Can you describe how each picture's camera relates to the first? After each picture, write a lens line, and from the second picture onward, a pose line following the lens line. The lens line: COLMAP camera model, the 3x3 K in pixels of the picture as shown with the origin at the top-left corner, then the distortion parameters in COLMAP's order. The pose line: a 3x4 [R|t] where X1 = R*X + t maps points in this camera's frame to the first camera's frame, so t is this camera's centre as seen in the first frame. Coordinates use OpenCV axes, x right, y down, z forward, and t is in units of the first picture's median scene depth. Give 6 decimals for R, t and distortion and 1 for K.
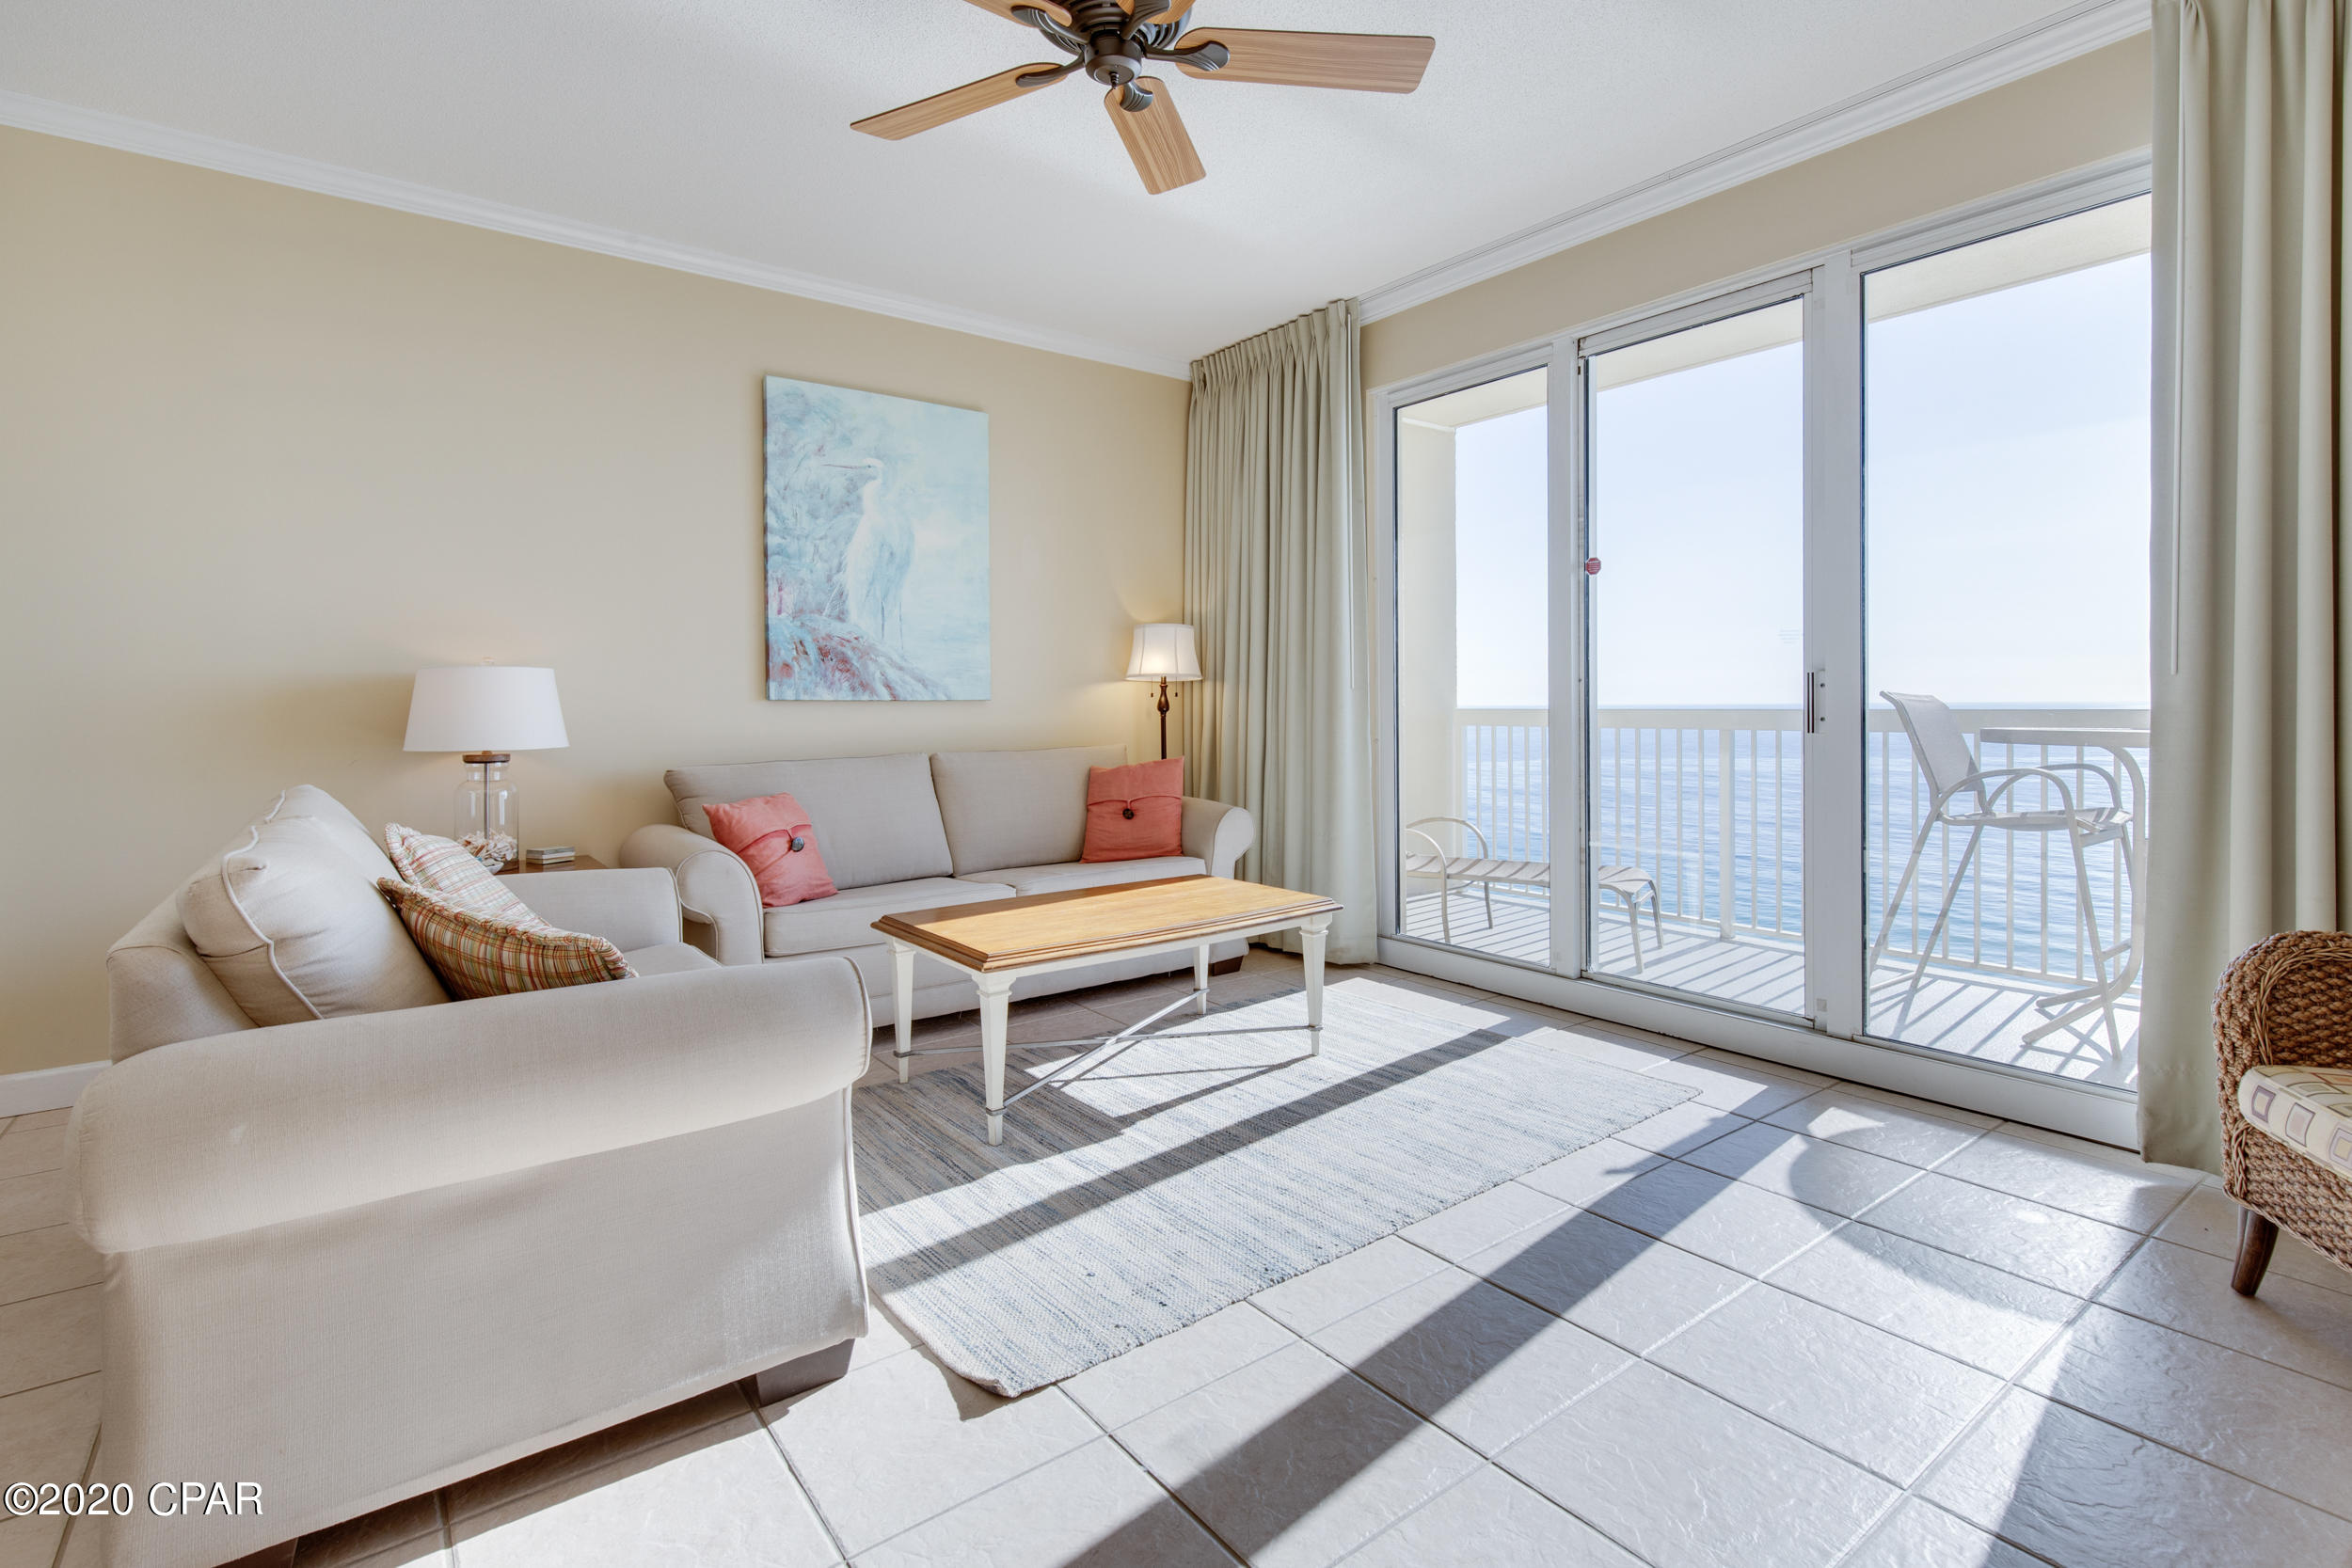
lens RADIAL K [[1106.7, 0, 1219.7], [0, 1106.7, 697.5], [0, 0, 1]] dist [-0.002129, -0.000165]
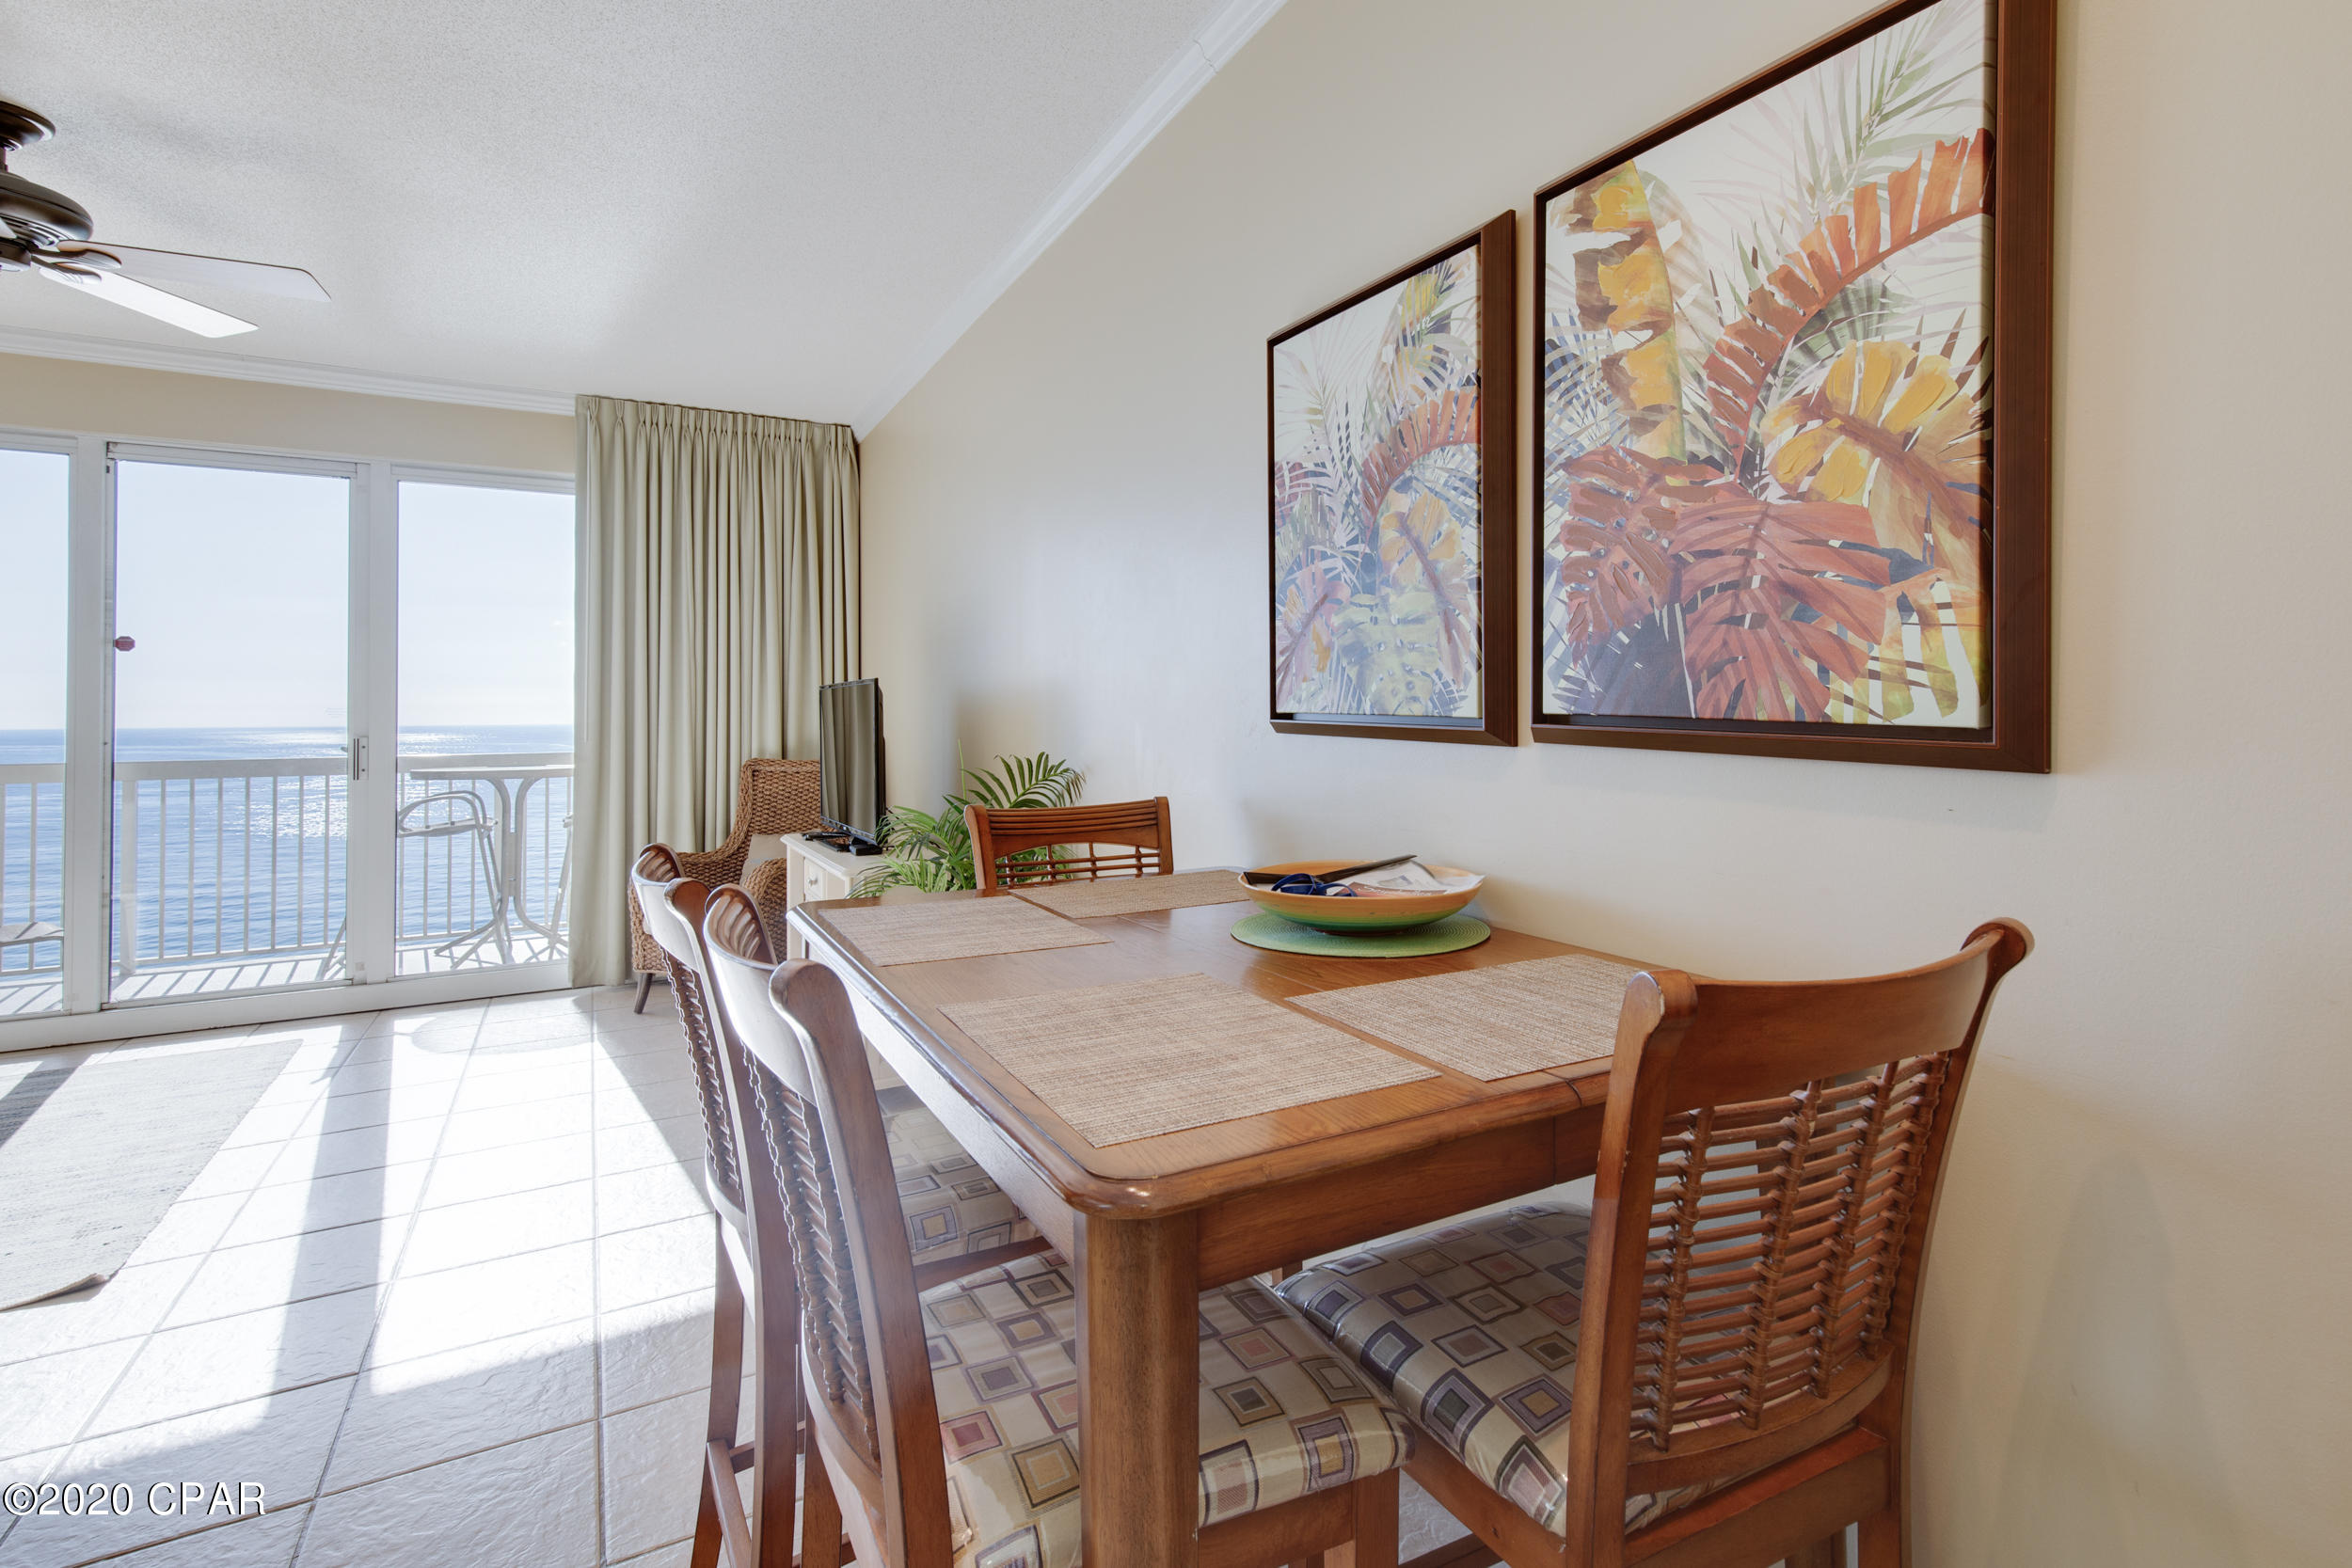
lens RADIAL K [[1106.7, 0, 1224.6], [0, 1106.7, 699.4], [0, 0, 1]] dist [-0.002129, -0.000165]
pose [[0.136342, 0.020048, 0.990459, -0.558492], [0.008107, 0.999739, -0.021351, -0.024054], [-0.990629, 0.010941, 0.136144, -0.244930]]
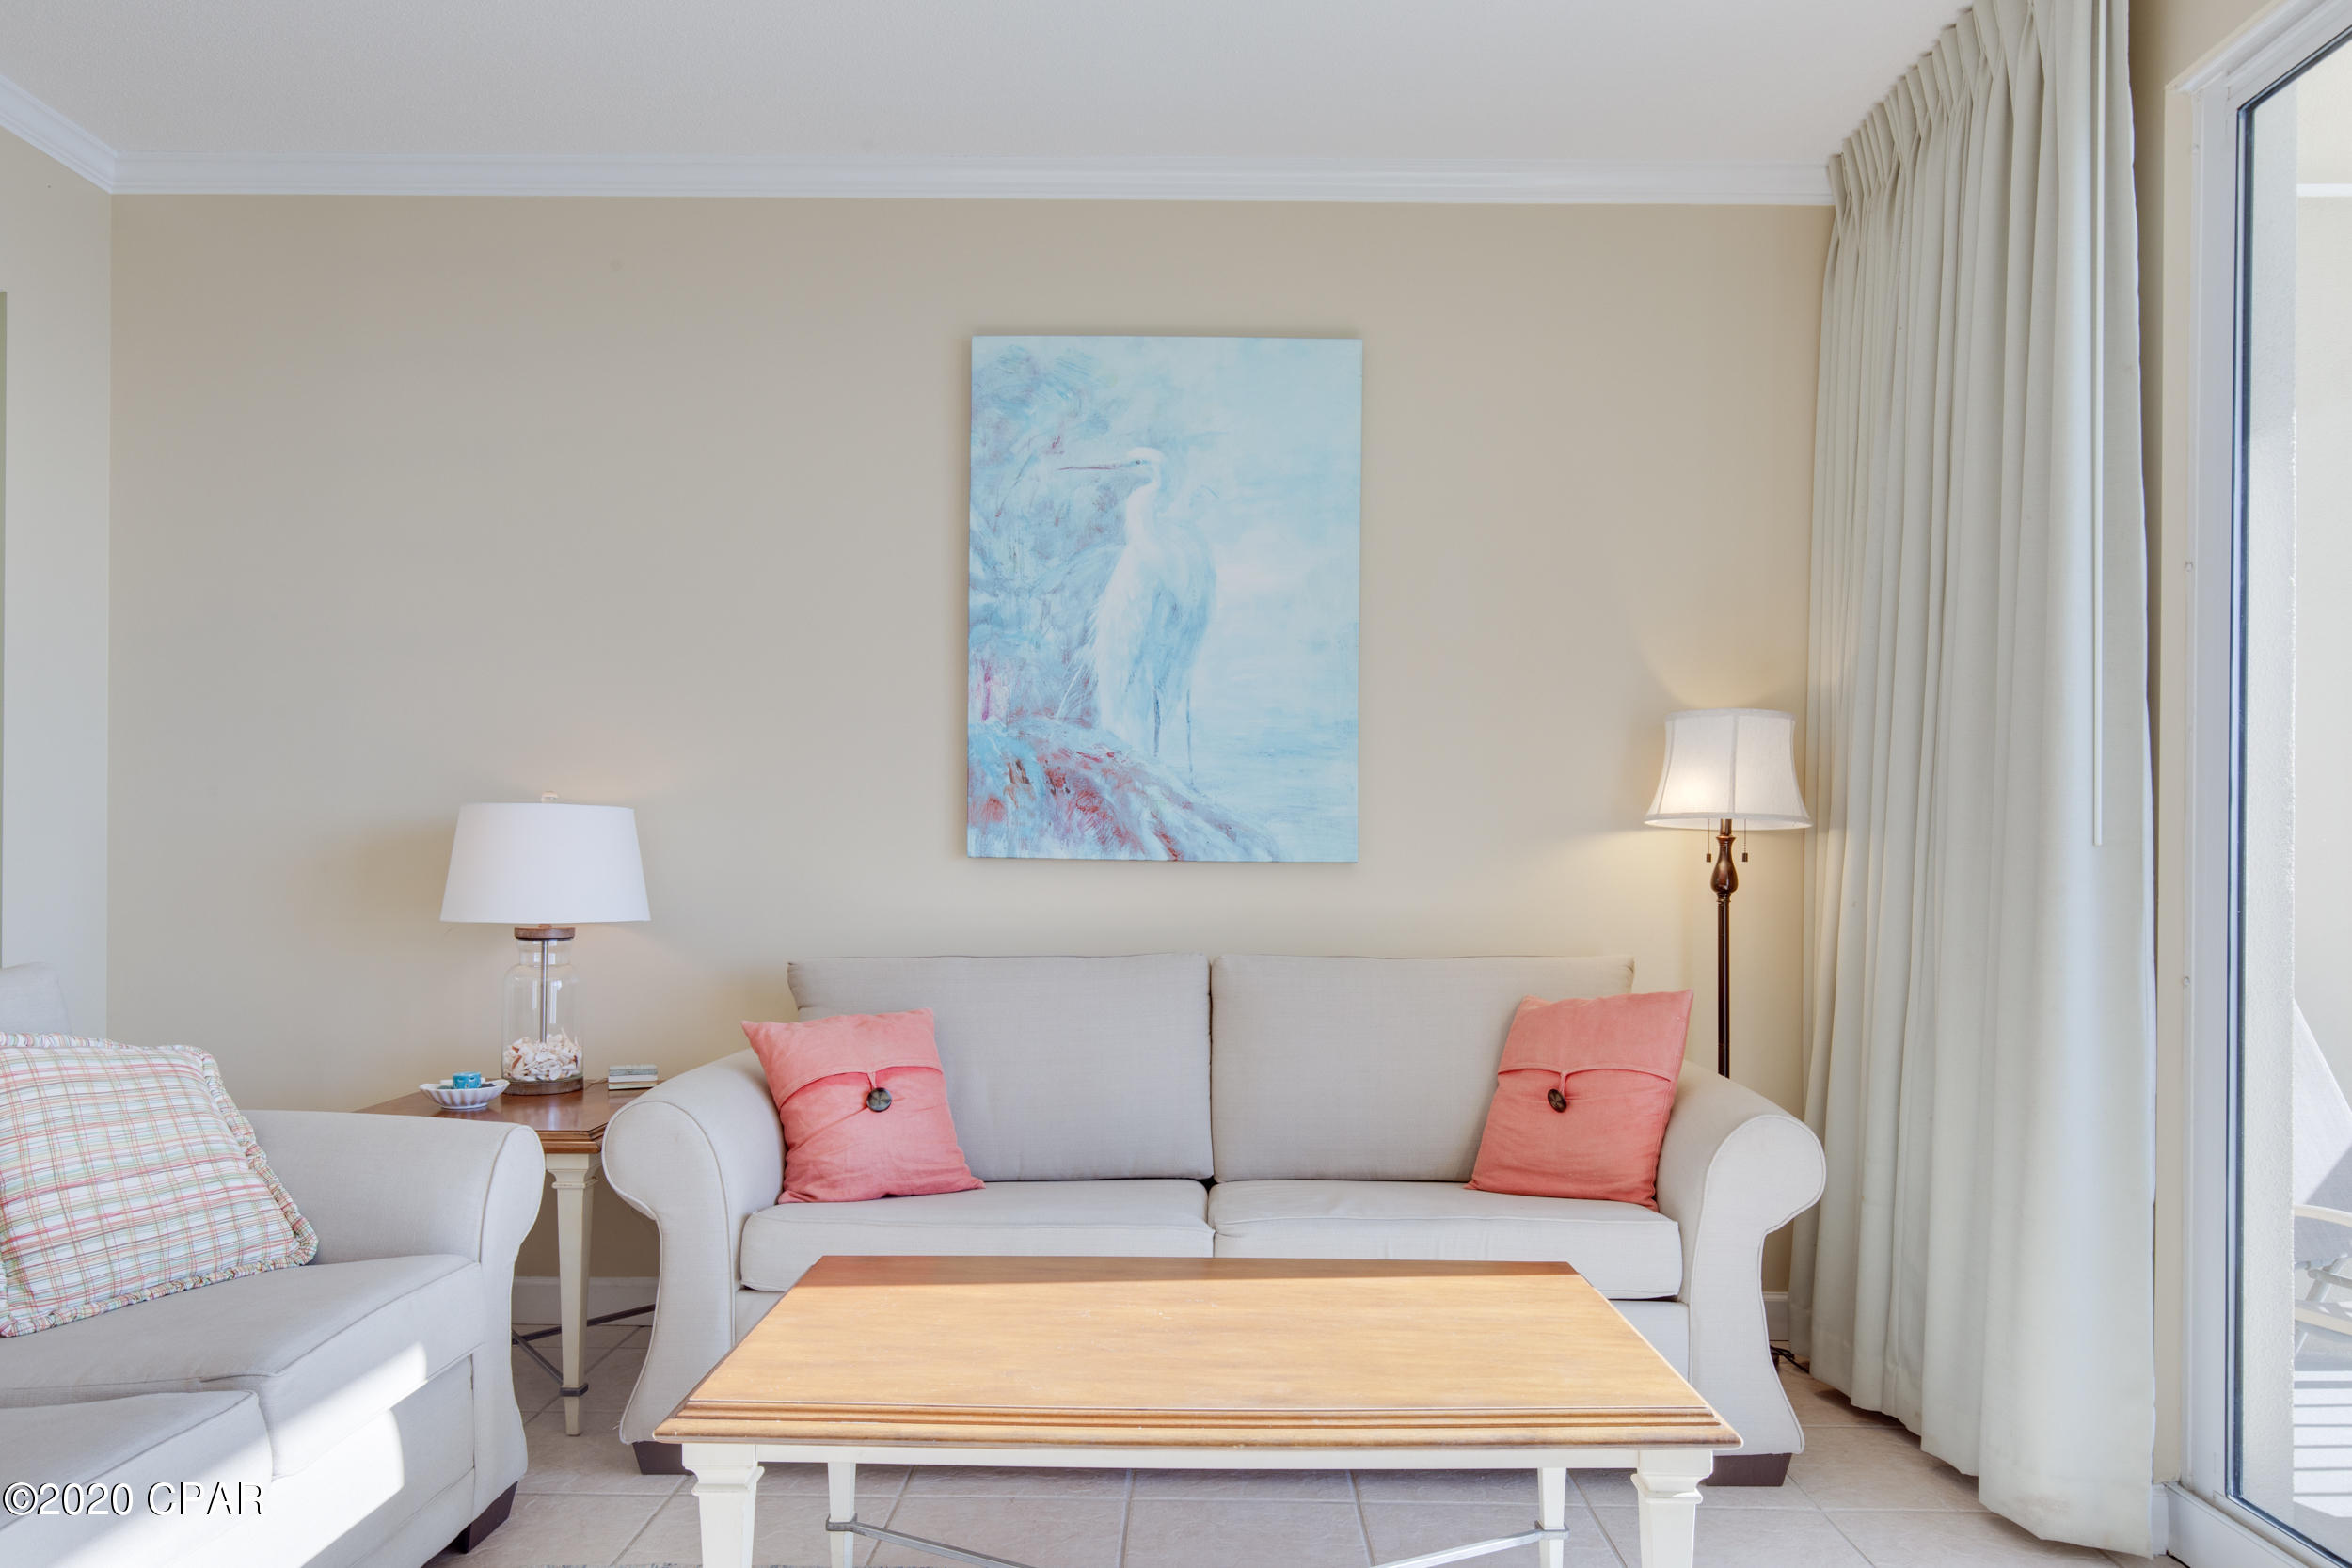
lens RADIAL K [[1569.7, 0, 1180.1], [0, 1569.7, 845.8], [0, 0, 1]] dist [0.007531, -0.004147]
pose [[0.777603, 0.005832, -0.628729, 0.232388], [-0.012634, 0.999900, -0.006350, -0.000062], [0.628629, 0.012881, 0.777599, 0.376970]]
